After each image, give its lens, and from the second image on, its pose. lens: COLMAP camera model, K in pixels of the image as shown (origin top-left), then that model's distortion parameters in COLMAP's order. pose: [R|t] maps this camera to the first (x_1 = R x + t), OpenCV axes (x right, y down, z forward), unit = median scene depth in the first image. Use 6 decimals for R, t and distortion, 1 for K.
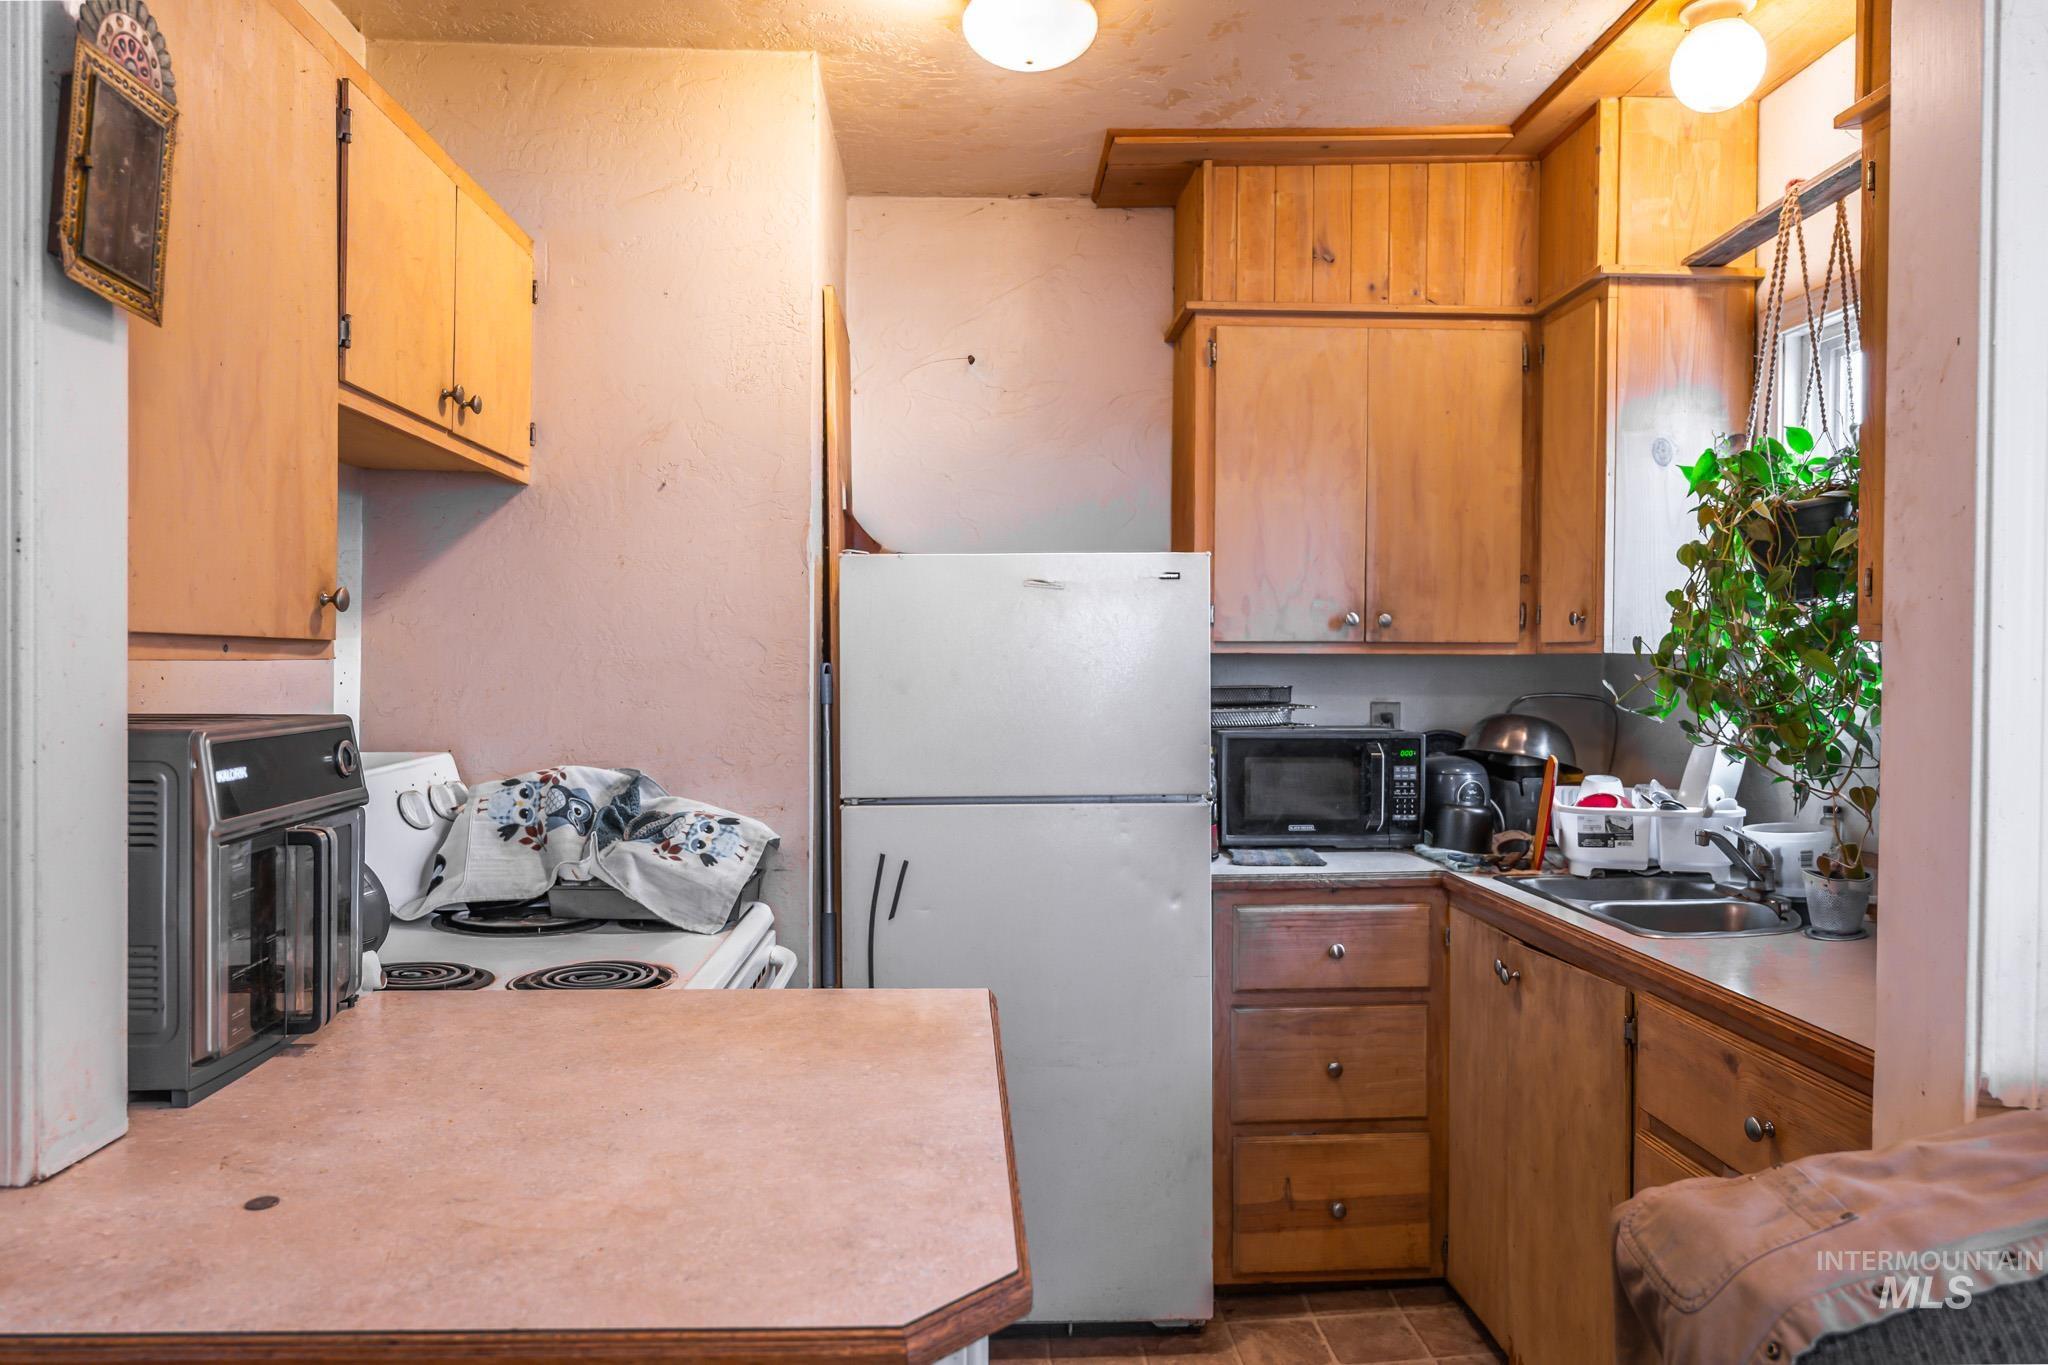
lens RADIAL K [[1332.0, 0, 1024.0], [0, 1332.0, 682.5], [0, 0, 1]] dist [-0.009151, 0.001258]
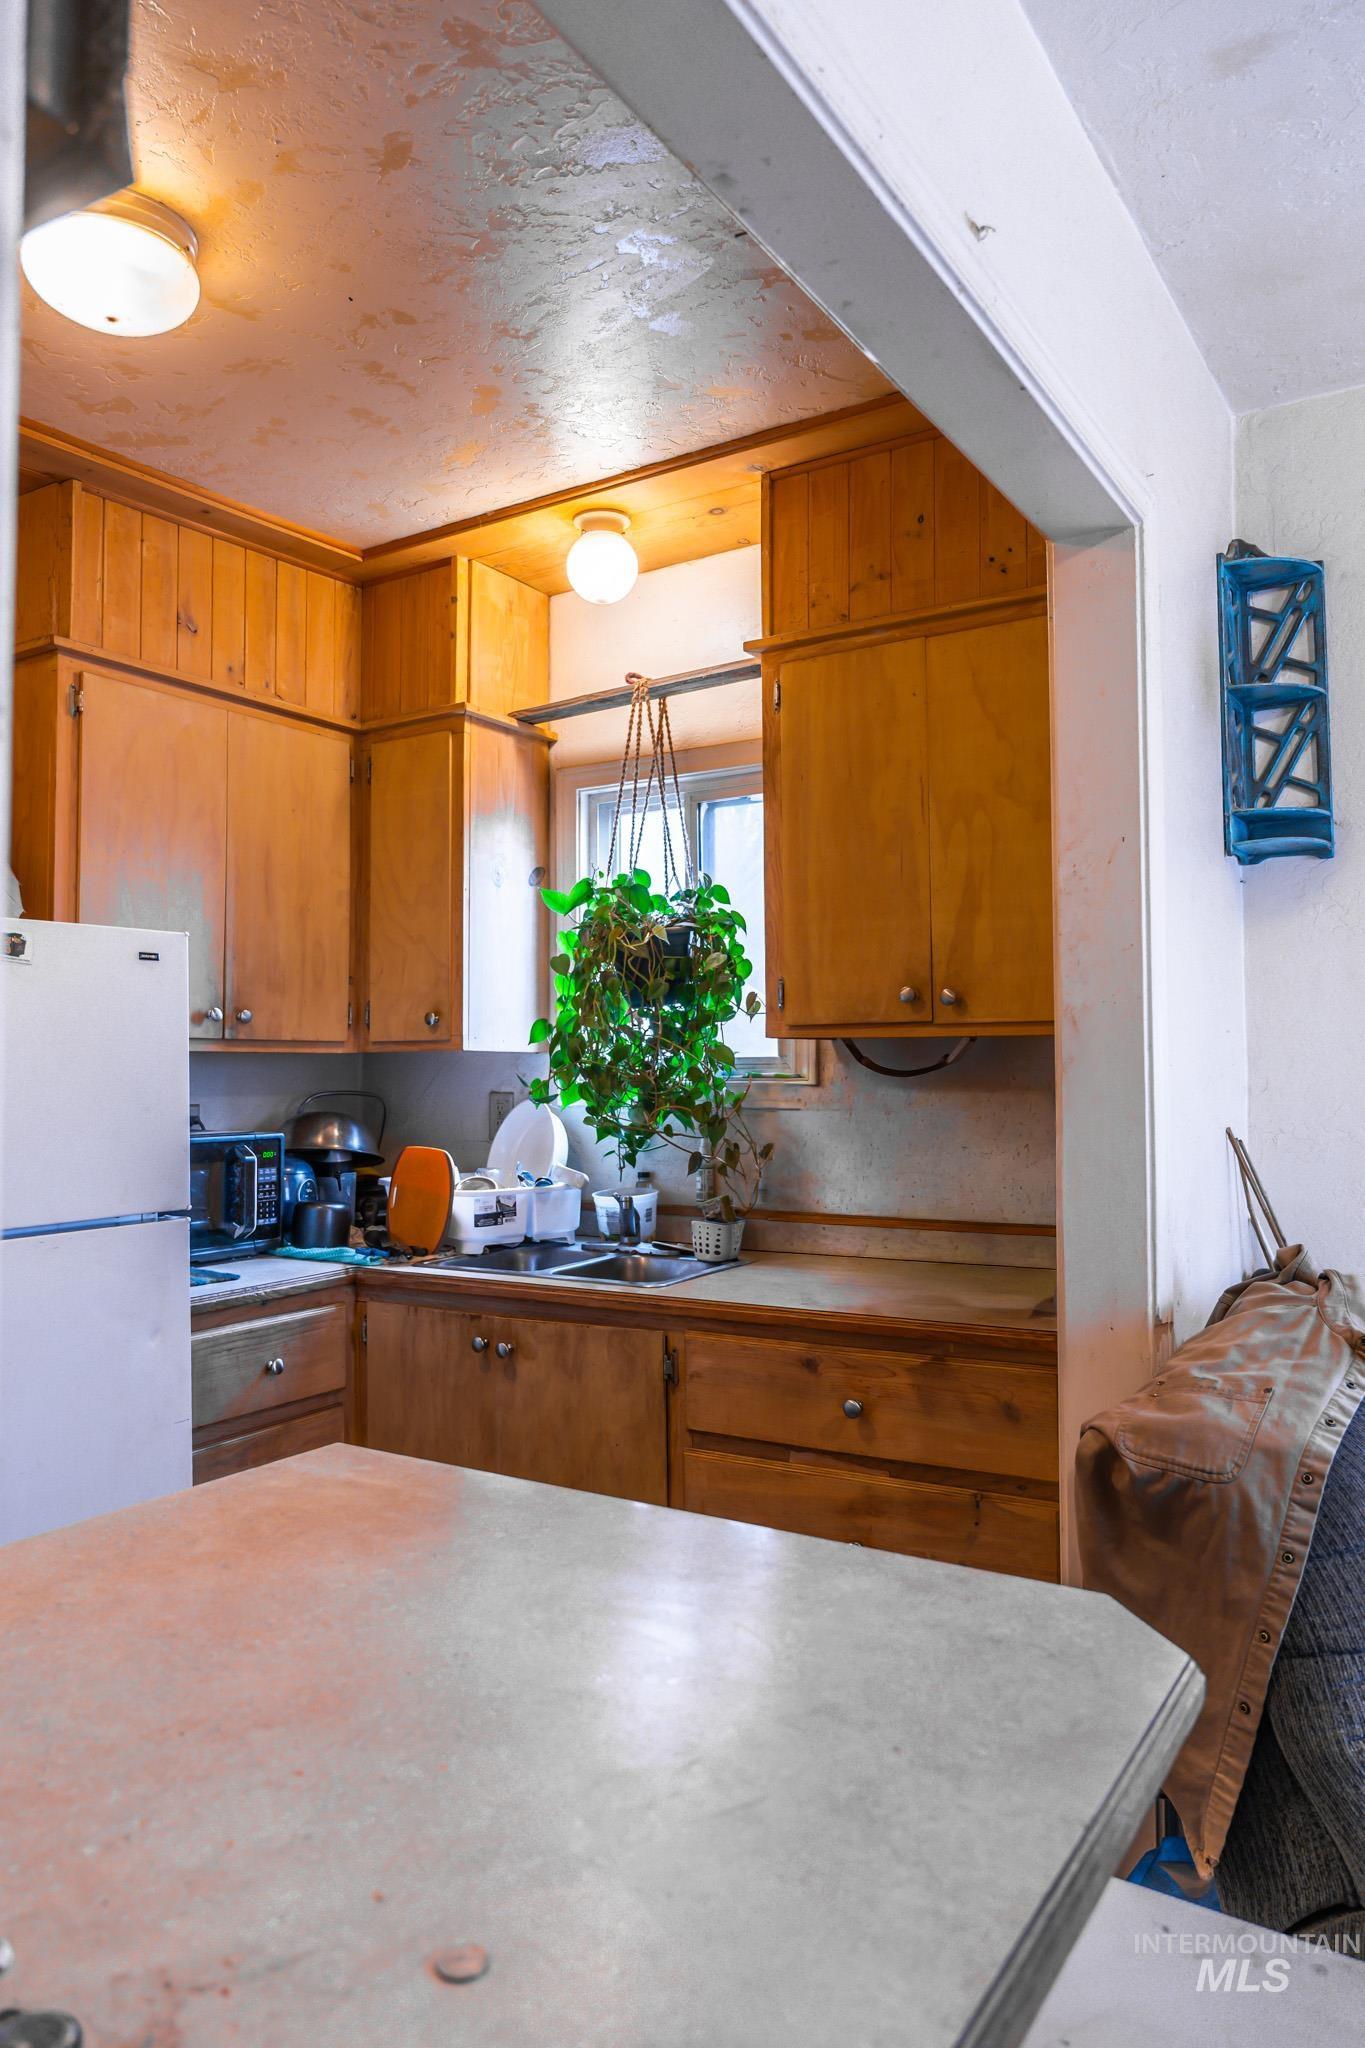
lens RADIAL K [[1332.0, 0, 682.5], [0, 1332.0, 1024.0], [0, 0, 1]] dist [-0.009151, 0.001258]
pose [[0.585879, 0.021781, 0.810105, -0.351509], [0.021587, 0.998865, -0.042468, 0.006714], [-0.810111, 0.042369, 0.584744, 0.205899]]
